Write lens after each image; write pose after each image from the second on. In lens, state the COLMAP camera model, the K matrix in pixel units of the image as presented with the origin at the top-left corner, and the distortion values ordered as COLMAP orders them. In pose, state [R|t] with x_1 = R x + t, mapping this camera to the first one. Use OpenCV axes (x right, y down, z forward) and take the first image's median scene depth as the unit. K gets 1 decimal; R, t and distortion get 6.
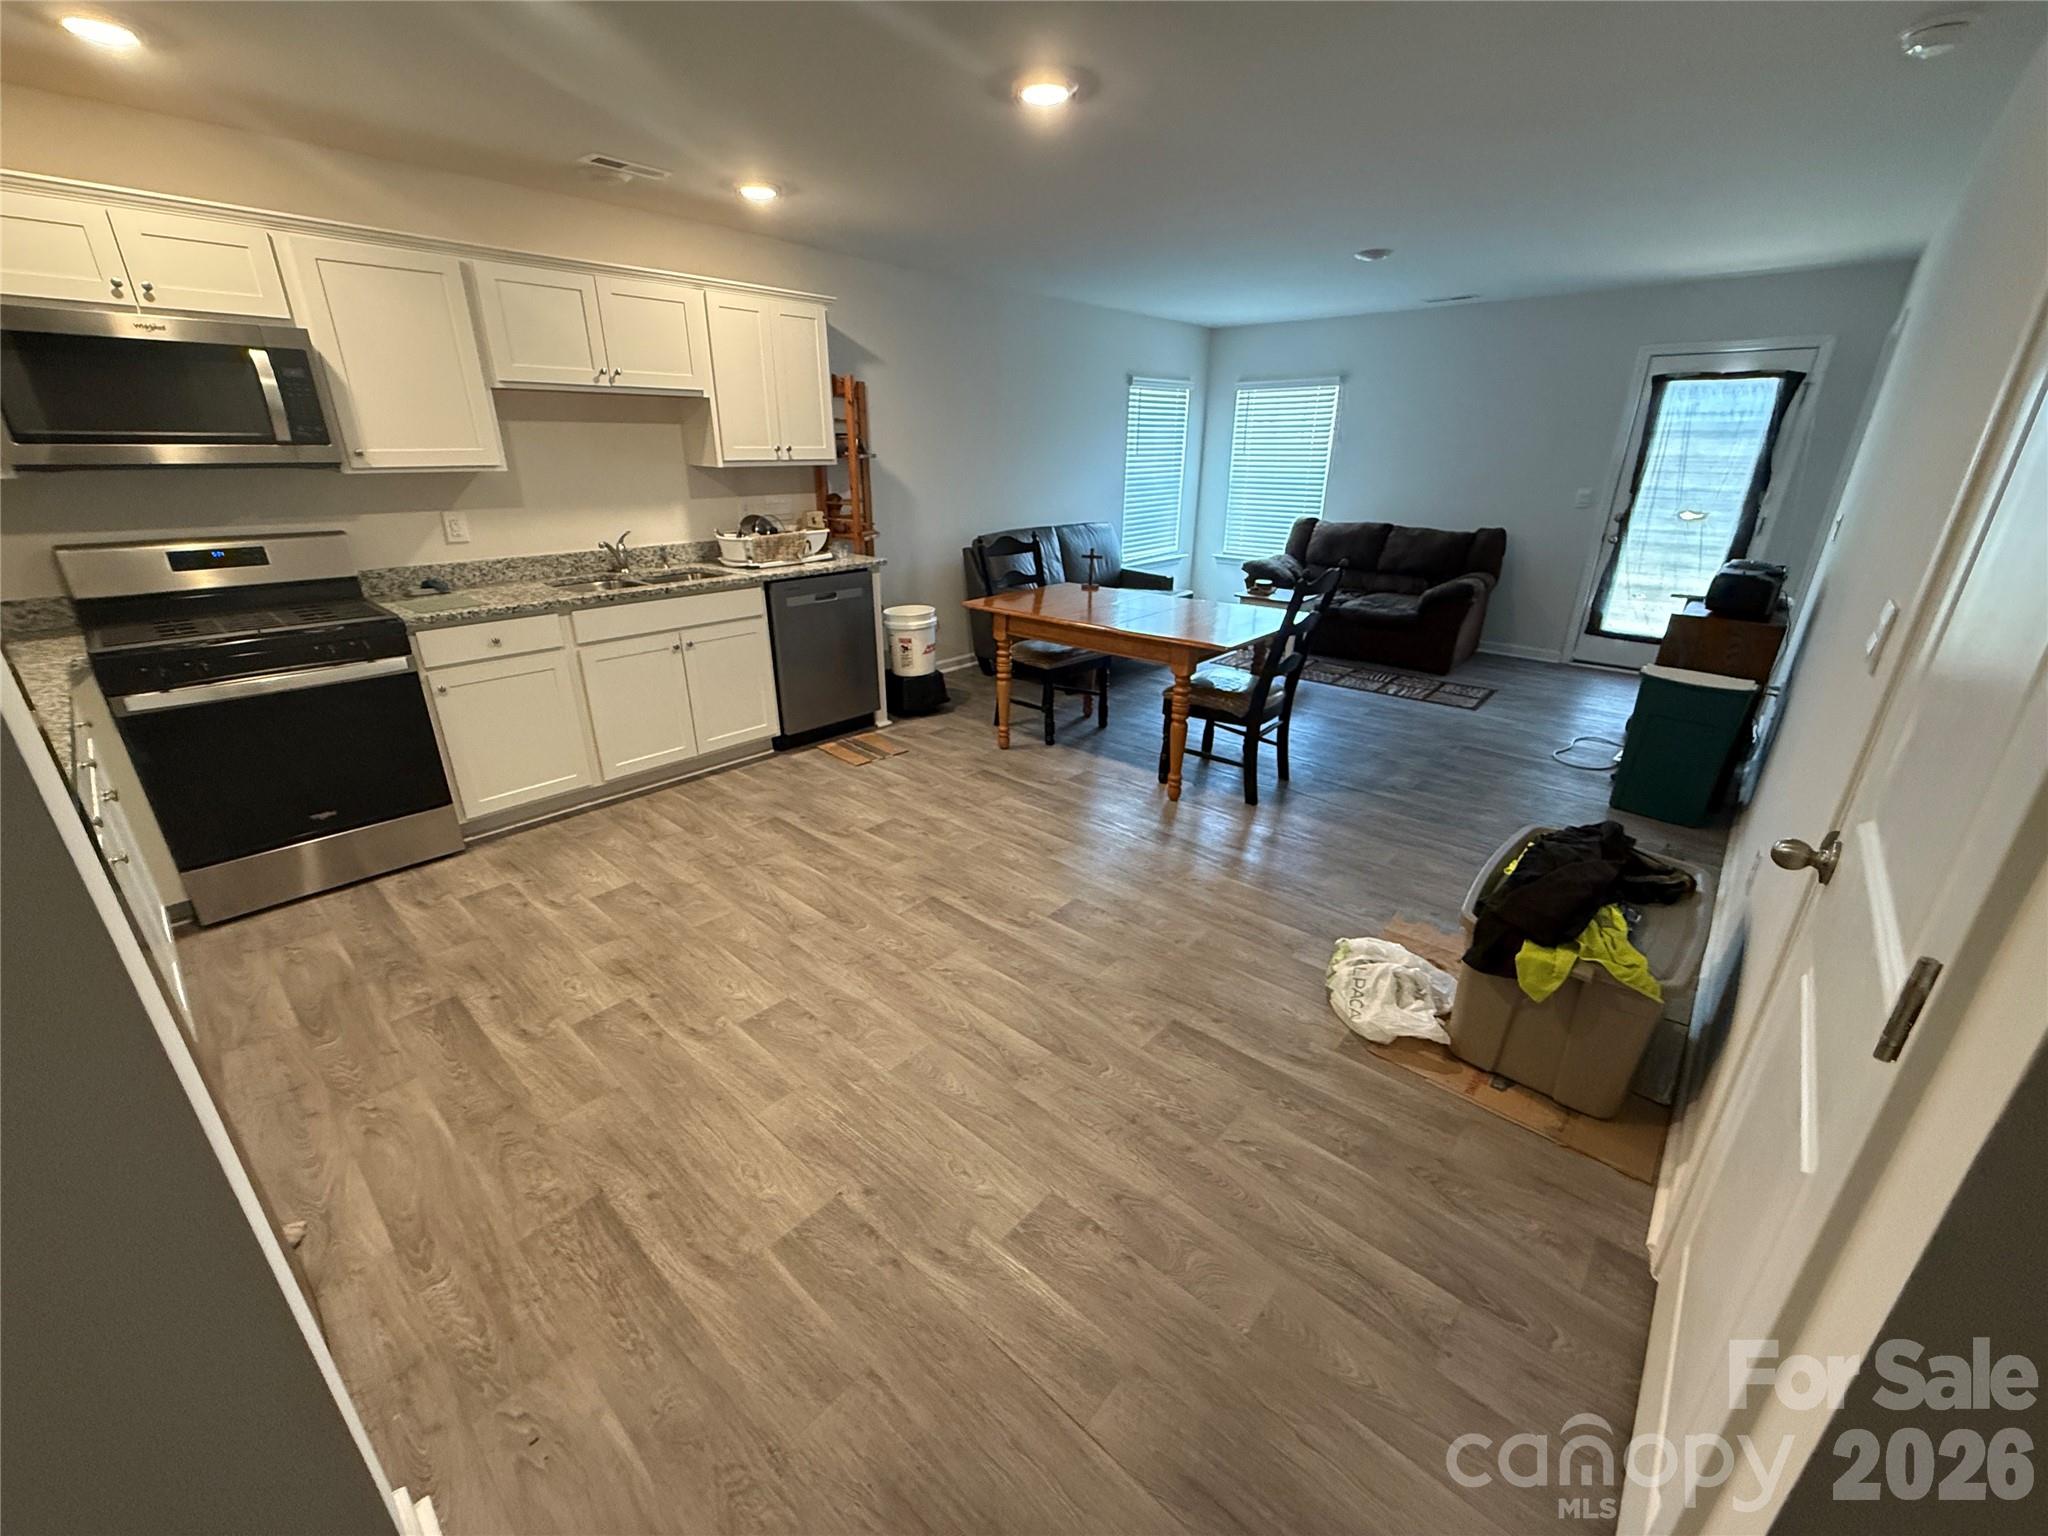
lens RADIAL K [[820.8, 0, 1018.5], [0, 820.8, 763.3], [0, 0, 1]] dist [-0.000949, 0.000330]
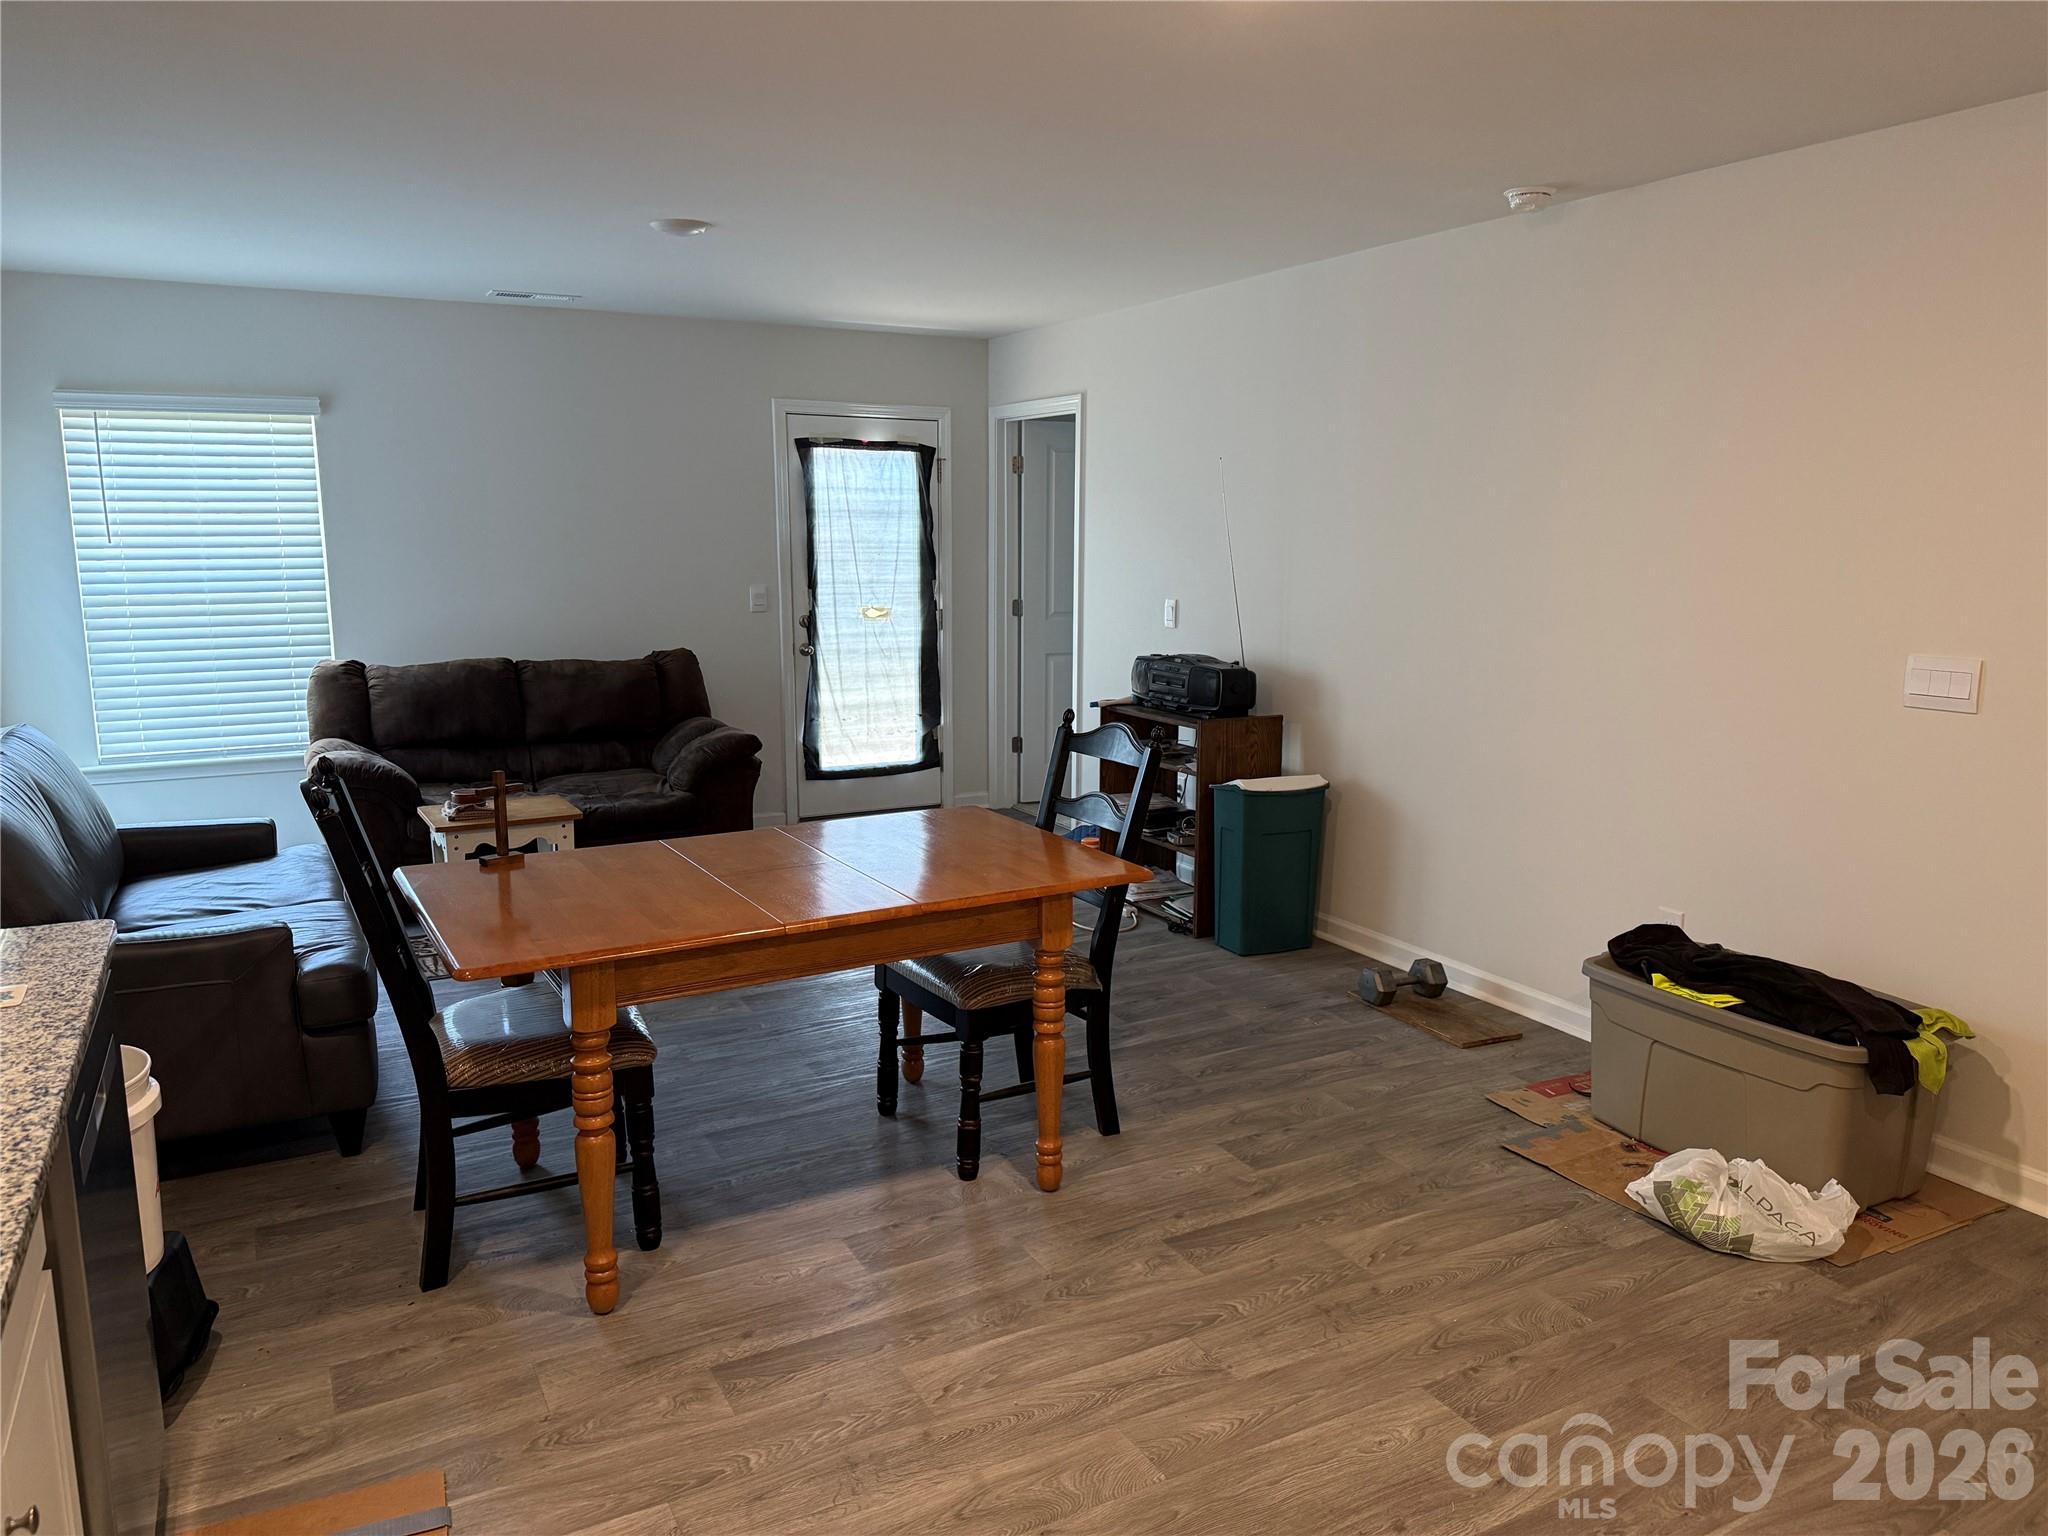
lens RADIAL K [[1438.2, 0, 1018.5], [0, 1438.2, 773.8], [0, 0, 1]] dist [0.051024, -0.067288]
pose [[0.333501, -0.168196, 0.927625, -0.457959], [0.335574, 0.940690, 0.049919, -0.189741], [-0.881004, 0.294639, 0.370163, 0.440909]]
